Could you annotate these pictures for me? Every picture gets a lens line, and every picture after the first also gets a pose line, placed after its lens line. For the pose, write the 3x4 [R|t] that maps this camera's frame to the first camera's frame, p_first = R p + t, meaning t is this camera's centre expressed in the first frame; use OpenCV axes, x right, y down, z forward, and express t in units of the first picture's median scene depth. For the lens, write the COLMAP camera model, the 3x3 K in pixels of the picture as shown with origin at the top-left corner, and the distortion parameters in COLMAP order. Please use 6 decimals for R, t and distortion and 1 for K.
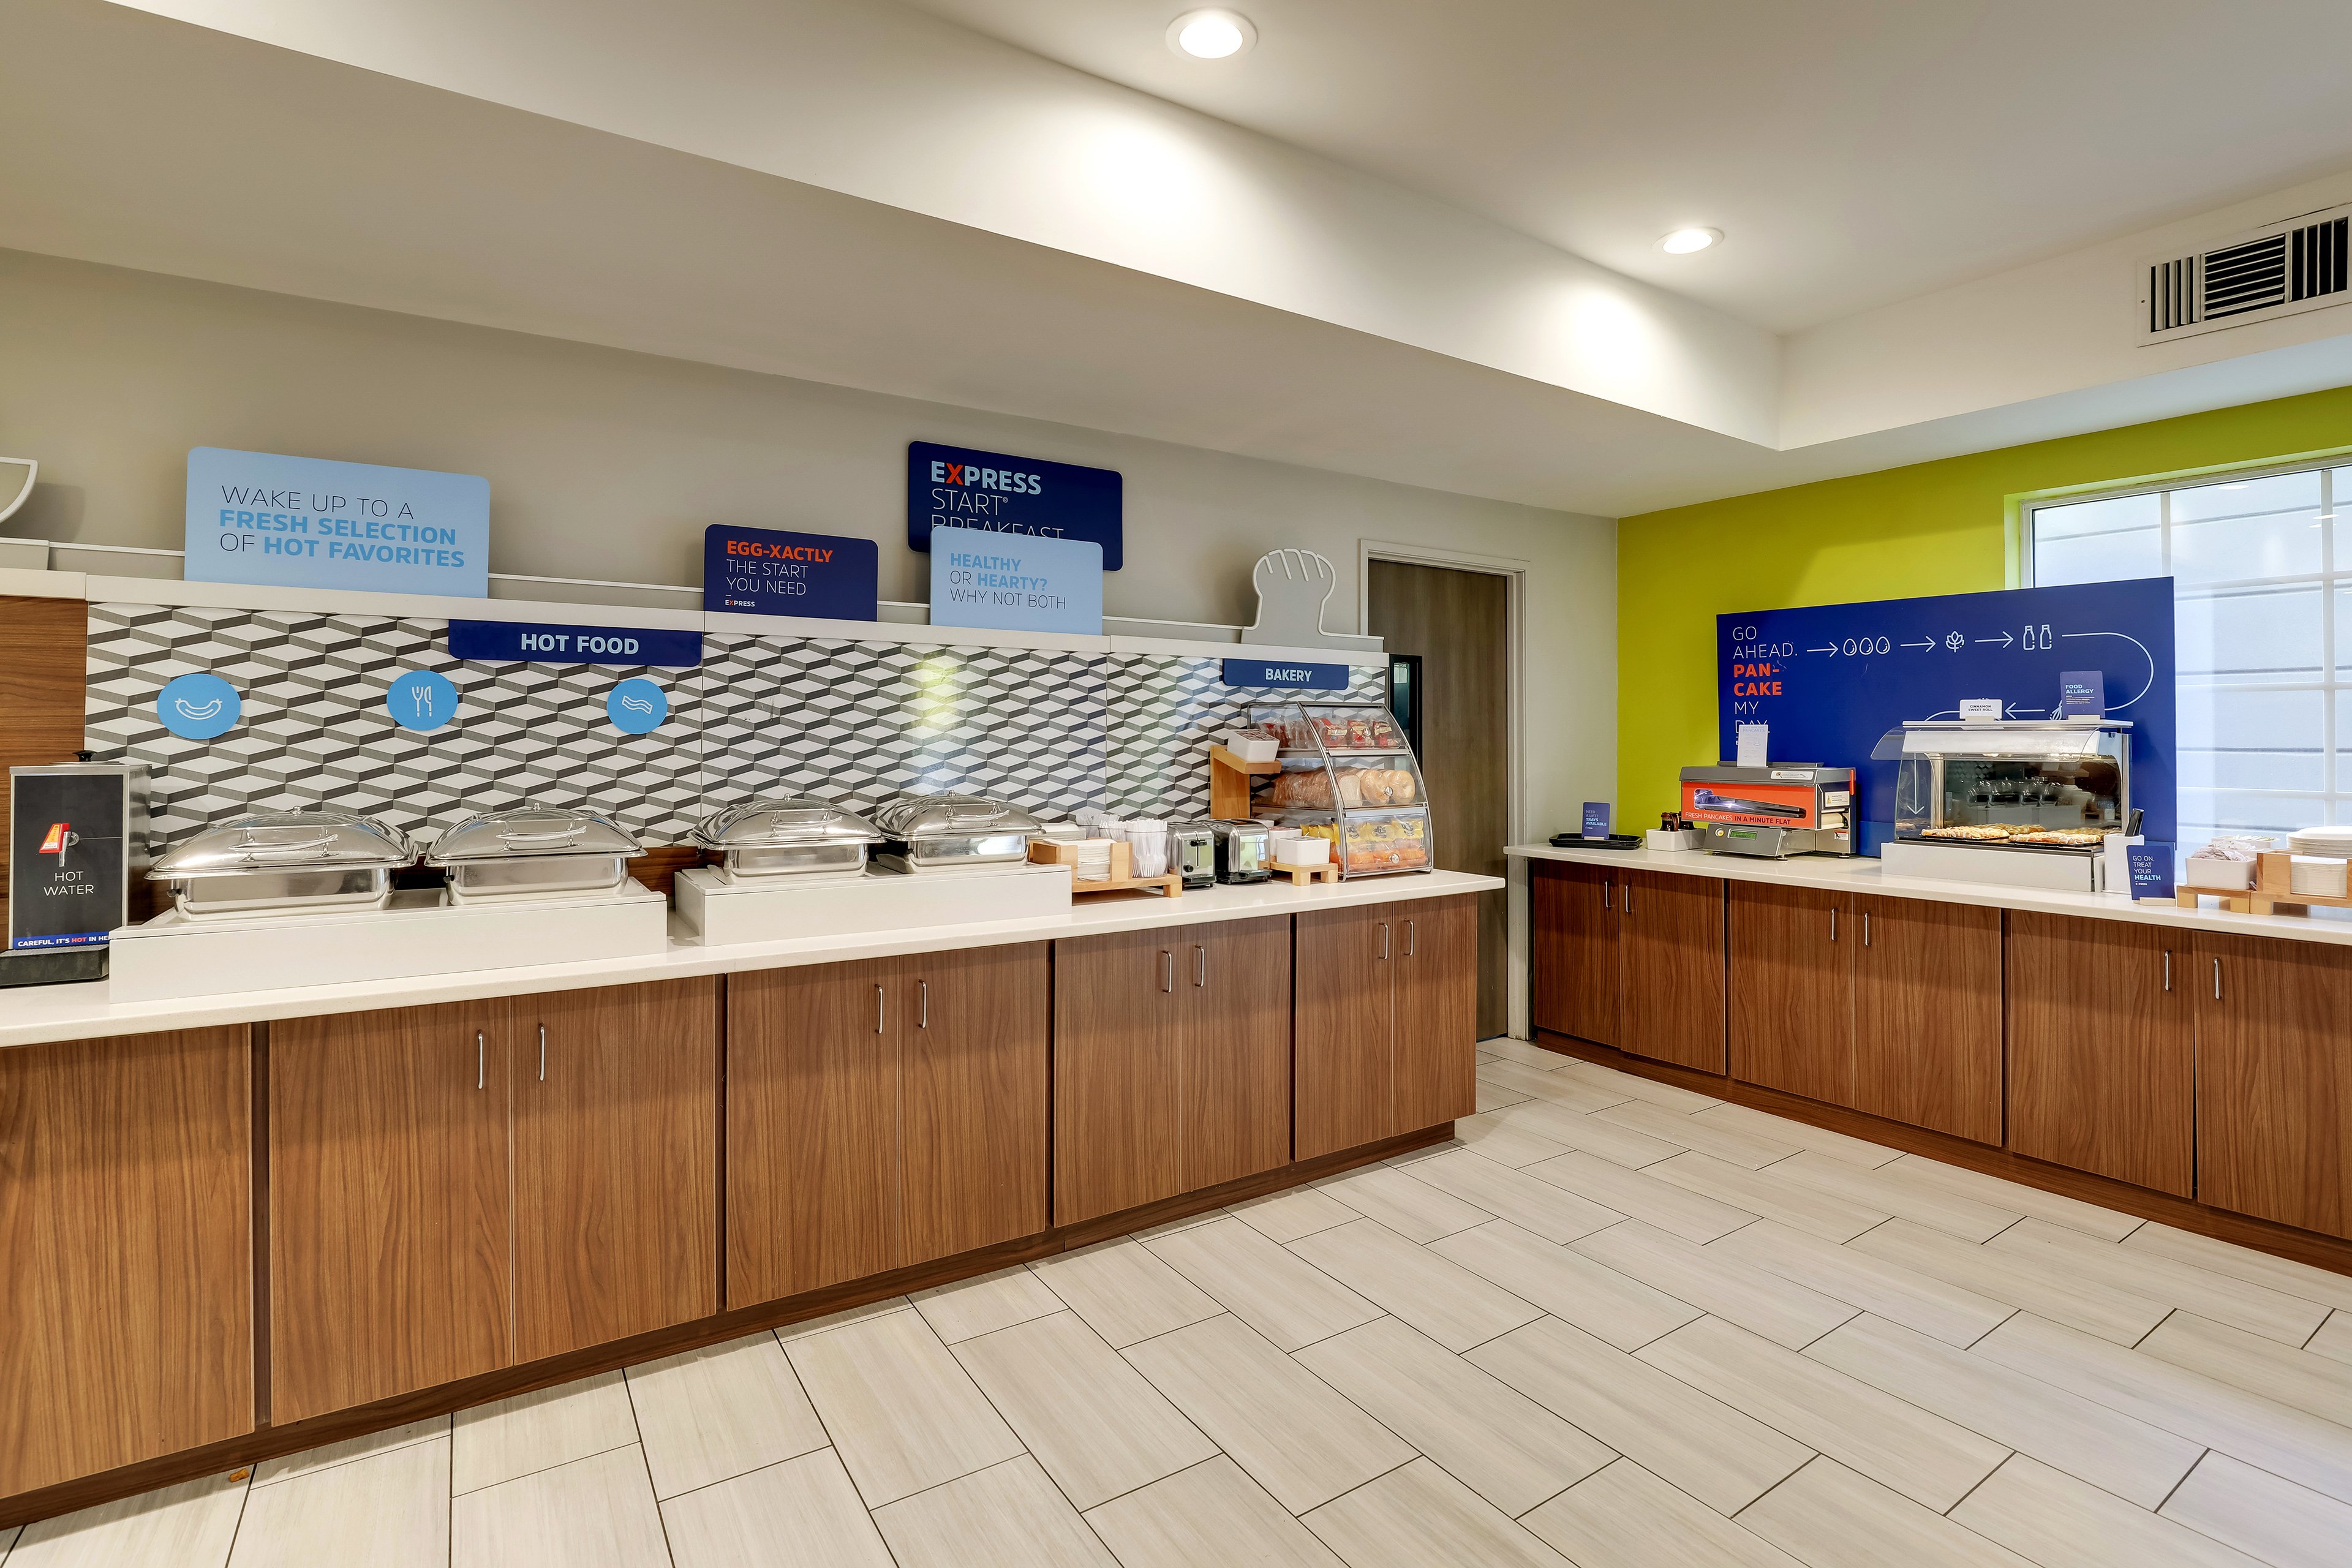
lens RADIAL K [[1104.6, 0, 1209.5], [0, 1104.6, 693.2], [0, 0, 1]] dist [-0.023167, 0.000991]
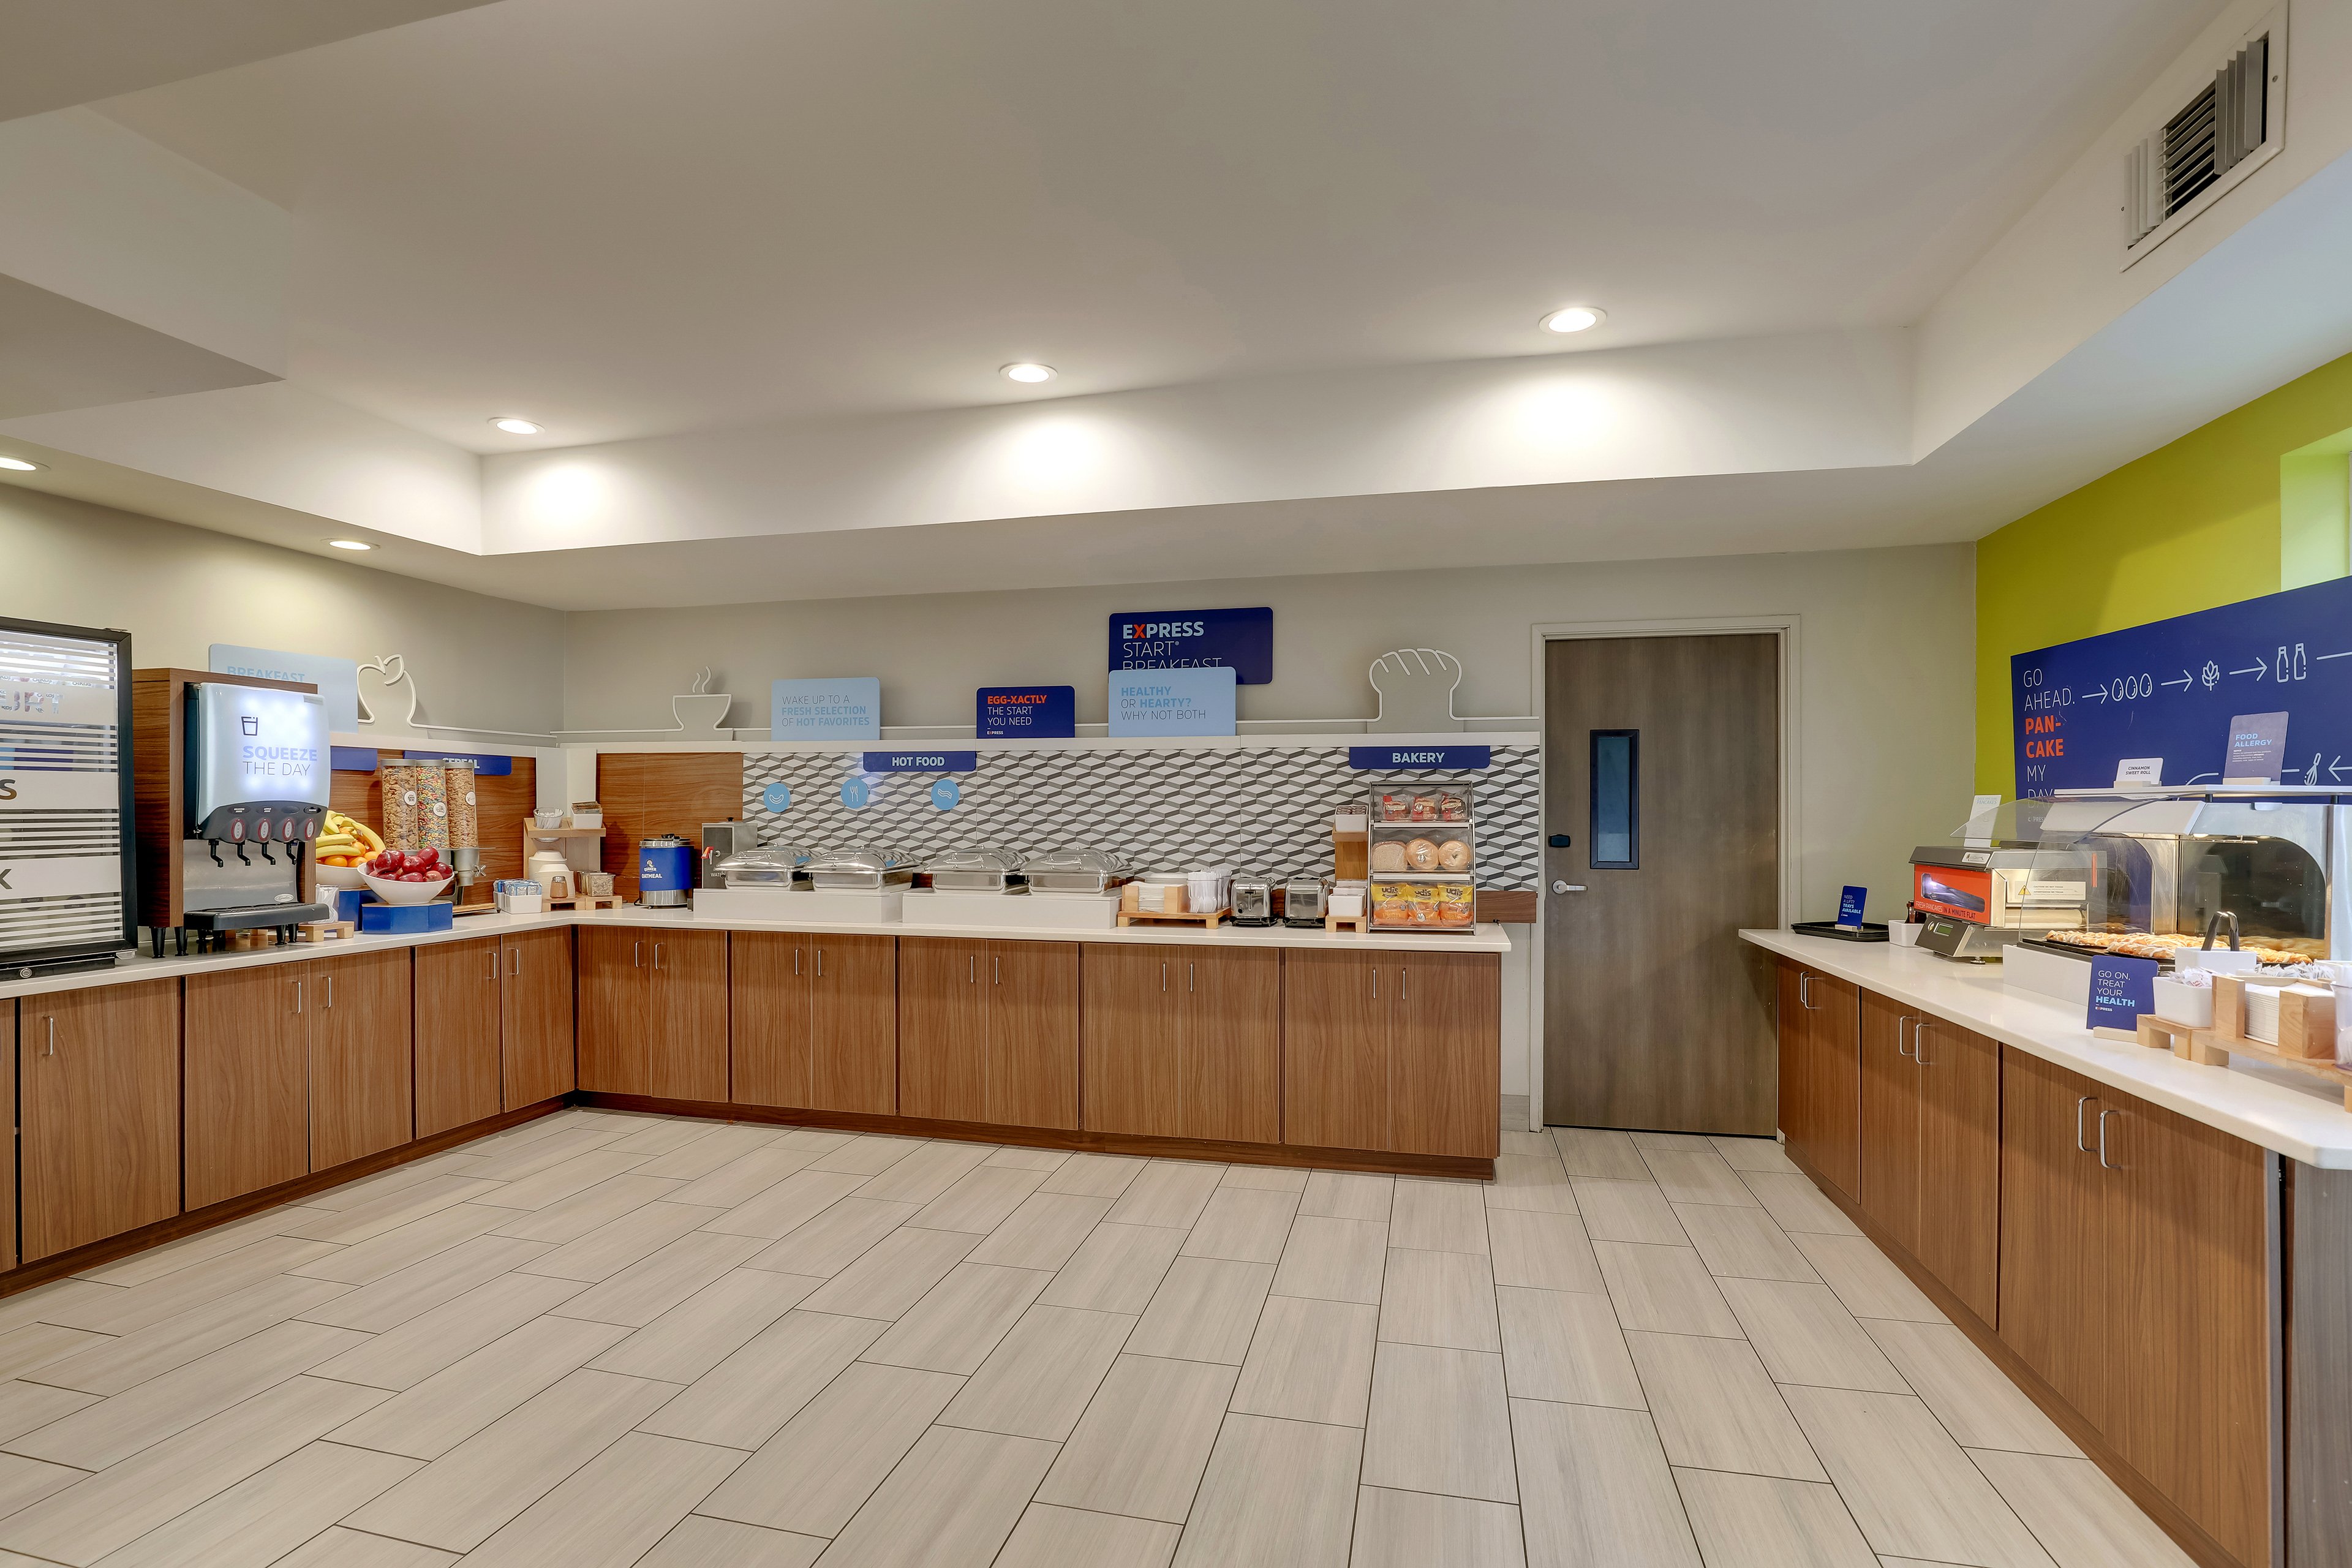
lens RADIAL K [[1102.1, 0, 1184.6], [0, 1102.1, 771.4], [0, 0, 1]] dist [-0.025422, 0.001193]
pose [[0.688859, -0.028372, -0.724340, 1.033862], [0.027655, 0.999535, -0.012851, 0.007994], [0.724367, -0.011179, 0.689324, 0.045712]]
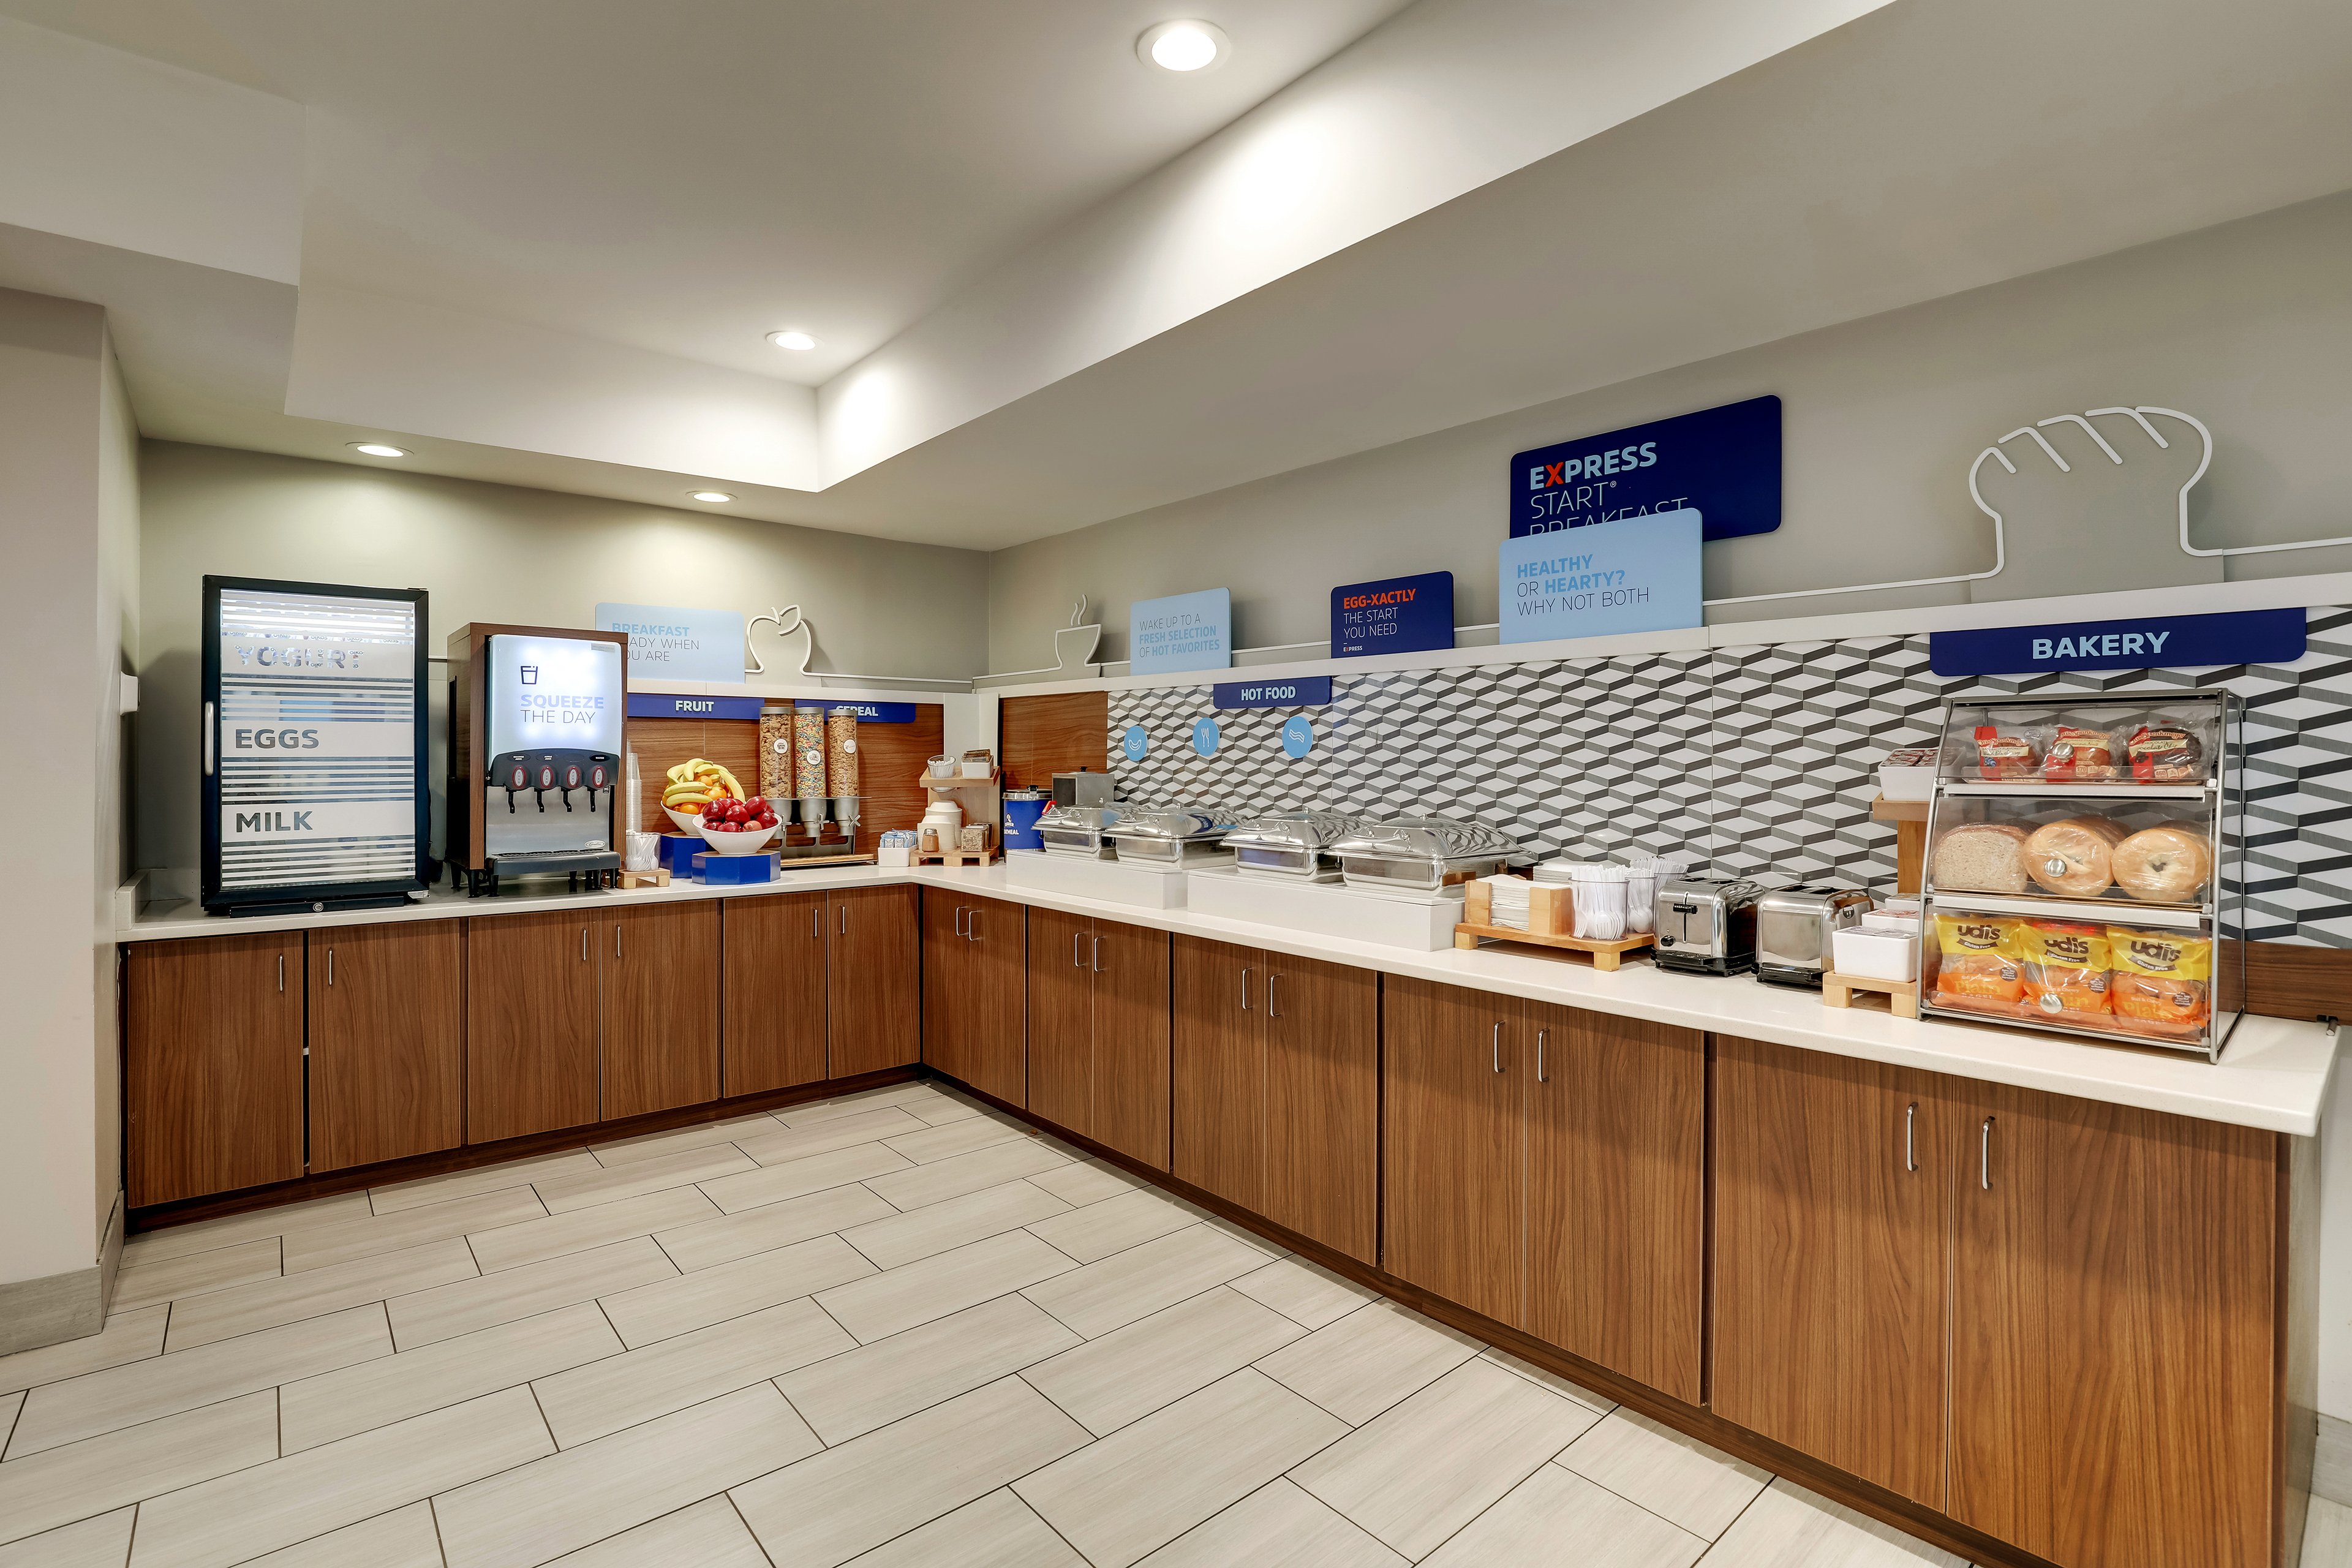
lens RADIAL K [[1086.1, 0, 1182.6], [0, 1086.1, 738.8], [0, 0, 1]] dist [-0.034892, 0.005442]
pose [[0.124280, -0.021521, -0.992014, 0.743746], [0.034448, 0.999256, -0.017362, 0.031544], [0.991649, -0.032015, 0.124929, 0.690432]]
